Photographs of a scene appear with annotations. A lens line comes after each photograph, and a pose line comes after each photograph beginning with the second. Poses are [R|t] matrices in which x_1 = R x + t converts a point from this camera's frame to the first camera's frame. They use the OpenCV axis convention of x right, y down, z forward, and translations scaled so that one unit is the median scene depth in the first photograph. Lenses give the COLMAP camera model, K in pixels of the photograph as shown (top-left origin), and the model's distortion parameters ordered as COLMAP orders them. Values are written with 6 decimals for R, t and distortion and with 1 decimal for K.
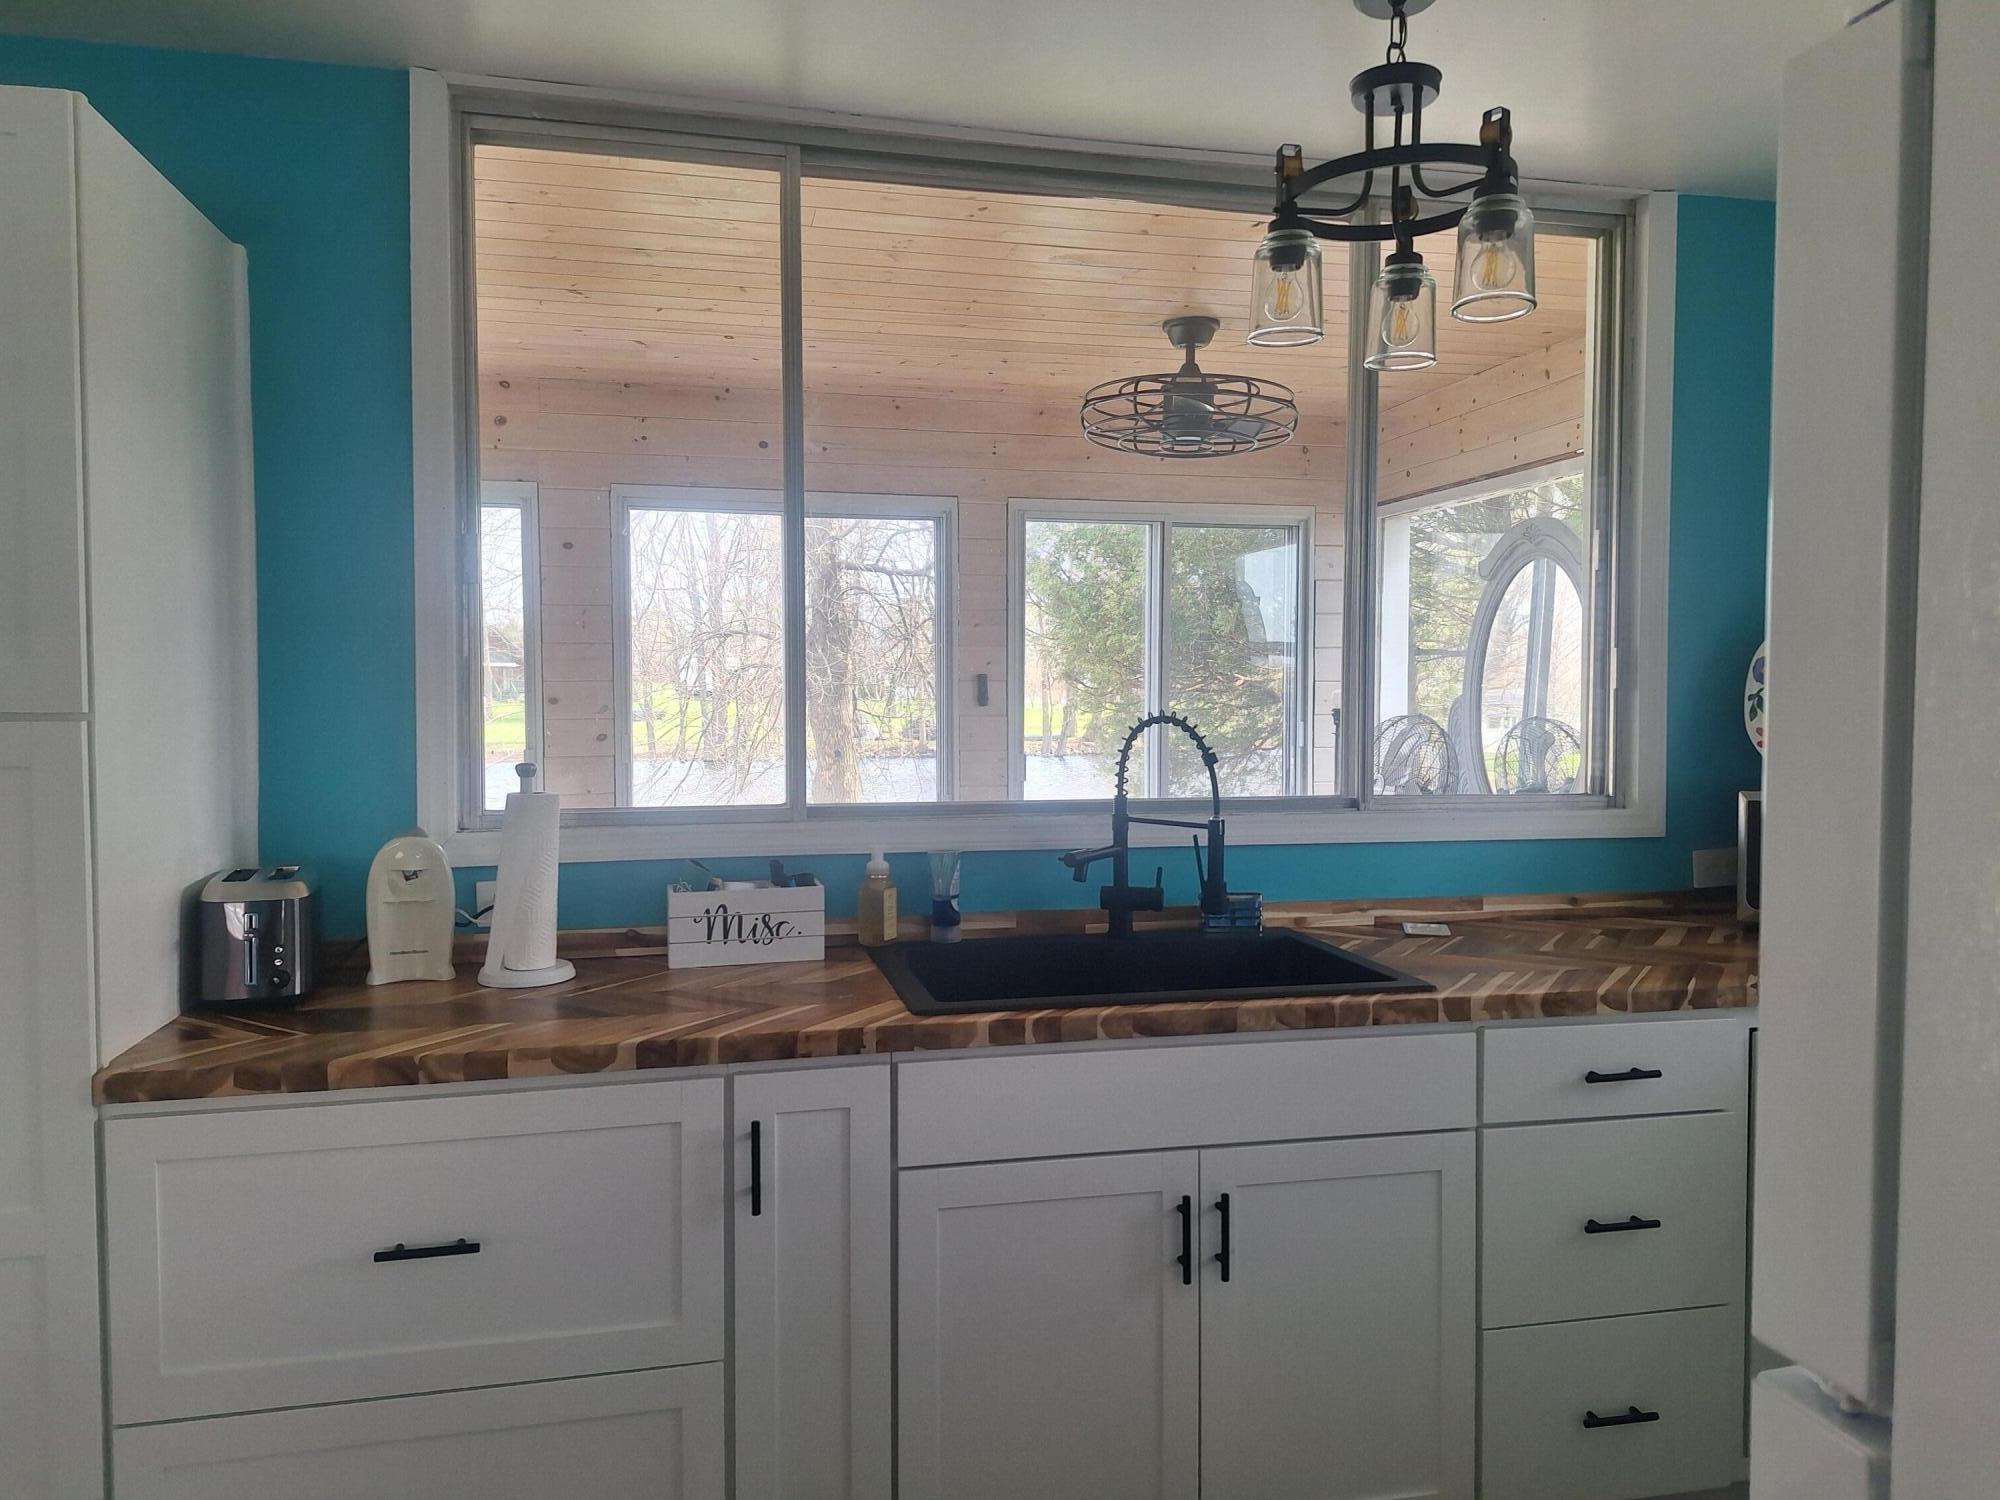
lens RADIAL K [[1413.9, 0, 987.4], [0, 1413.9, 744.3], [0, 0, 1]] dist [0.085939, -0.094216]
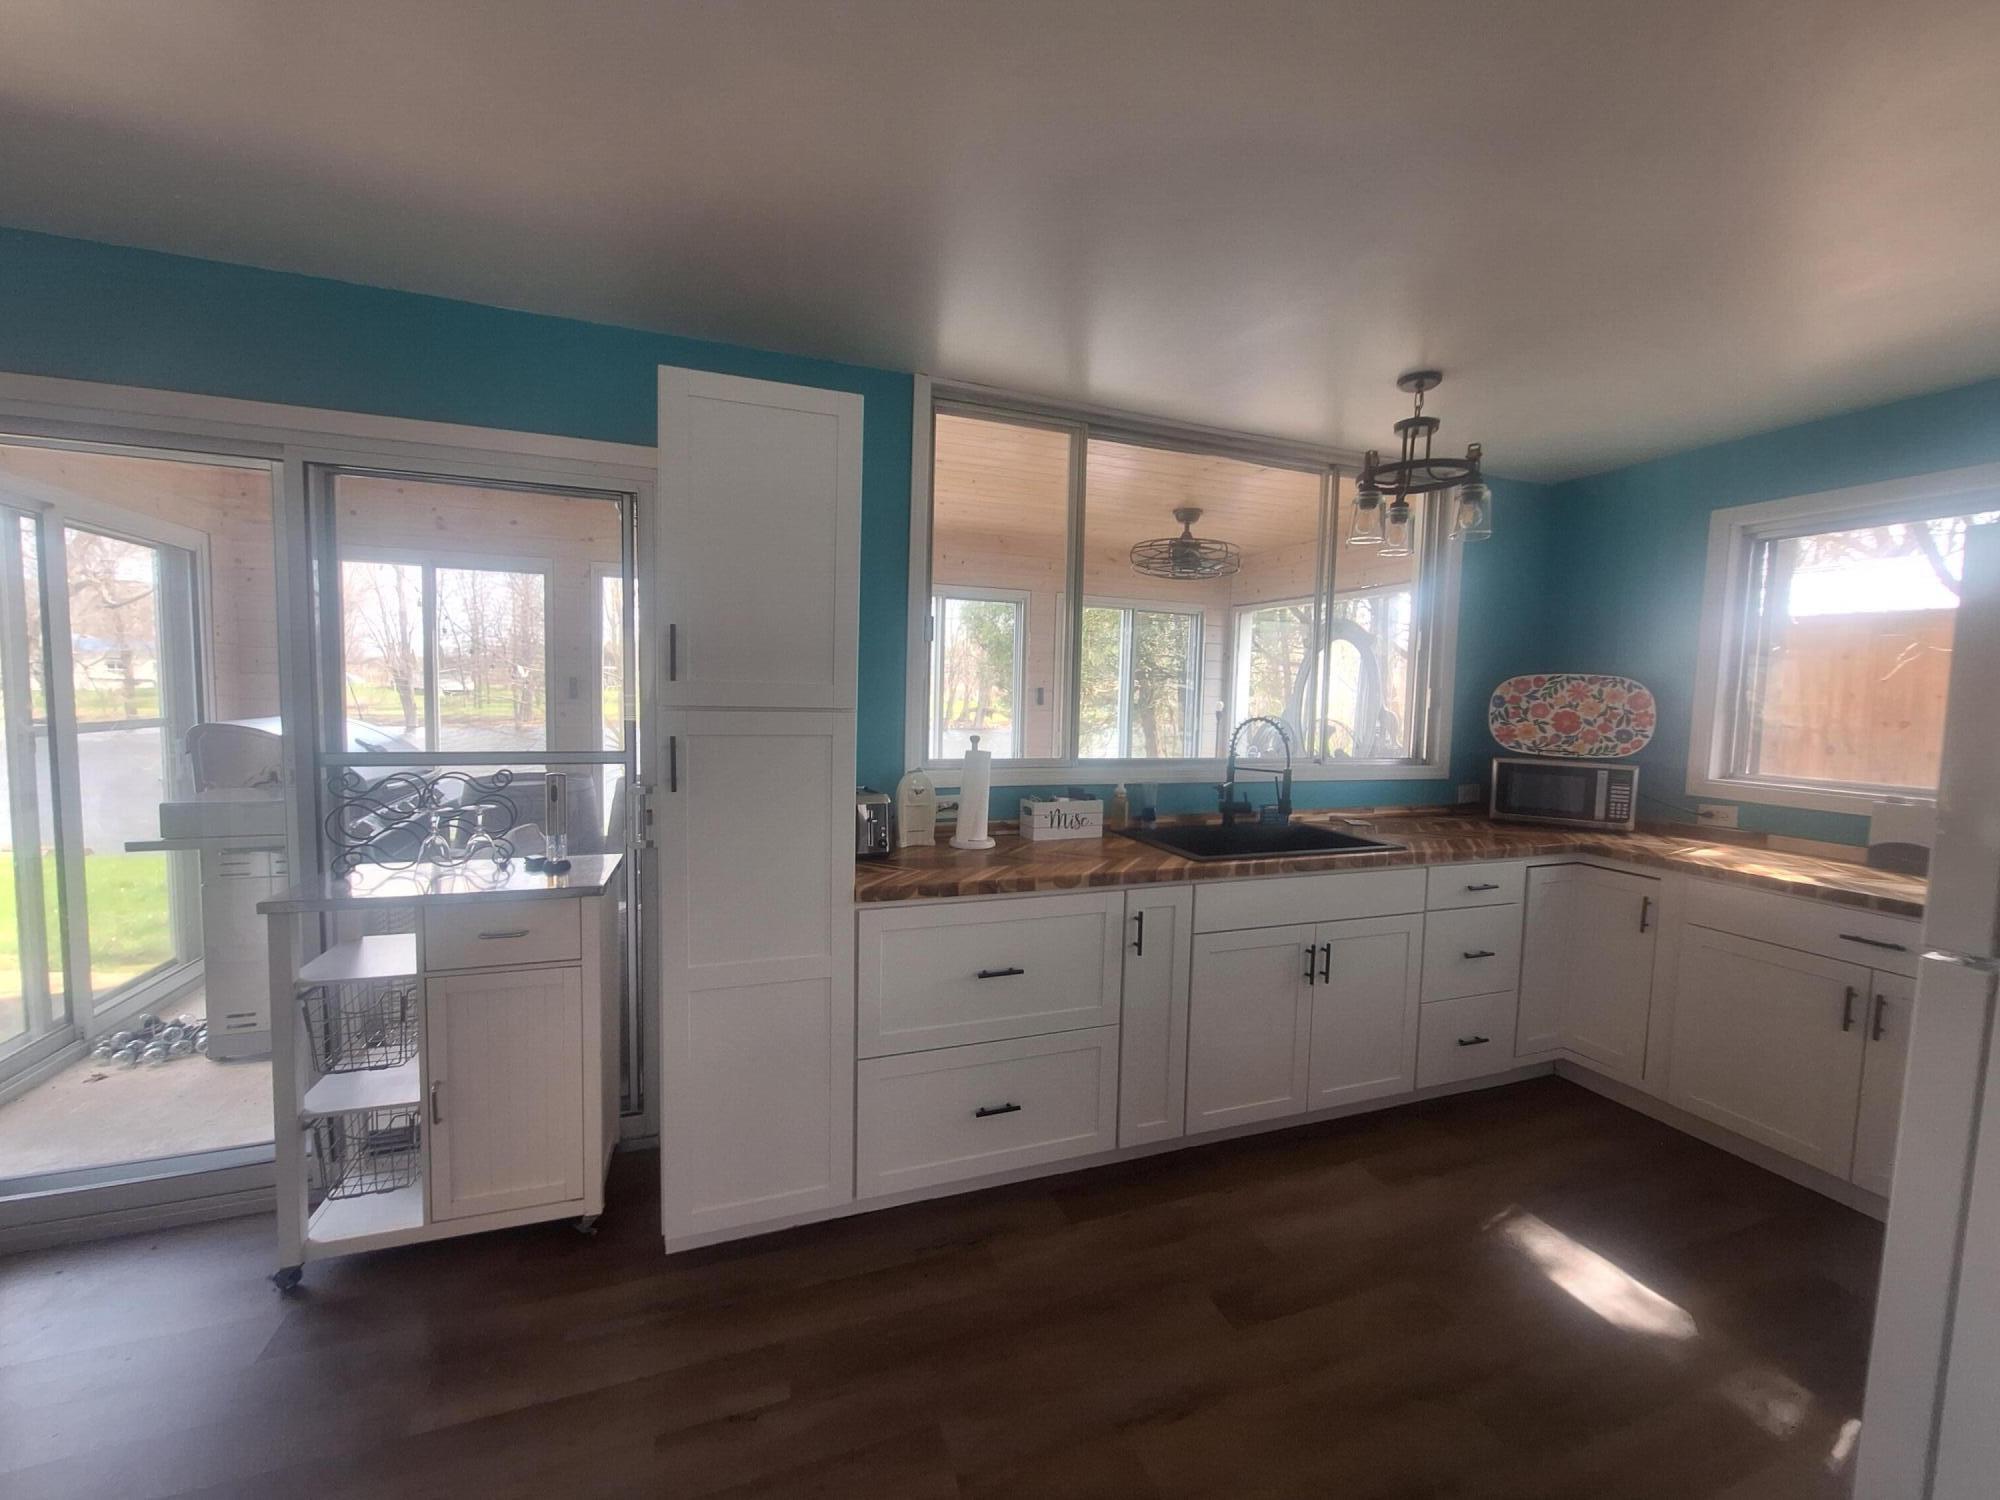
lens RADIAL K [[809.7, 0, 1012.9], [0, 809.7, 751.3], [0, 0, 1]] dist [0.001878, 0.000264]
pose [[0.989350, 0.014992, 0.144780, -0.416847], [-0.019834, 0.999289, 0.032061, -0.002318], [-0.144197, -0.034591, 0.988944, -0.105037]]
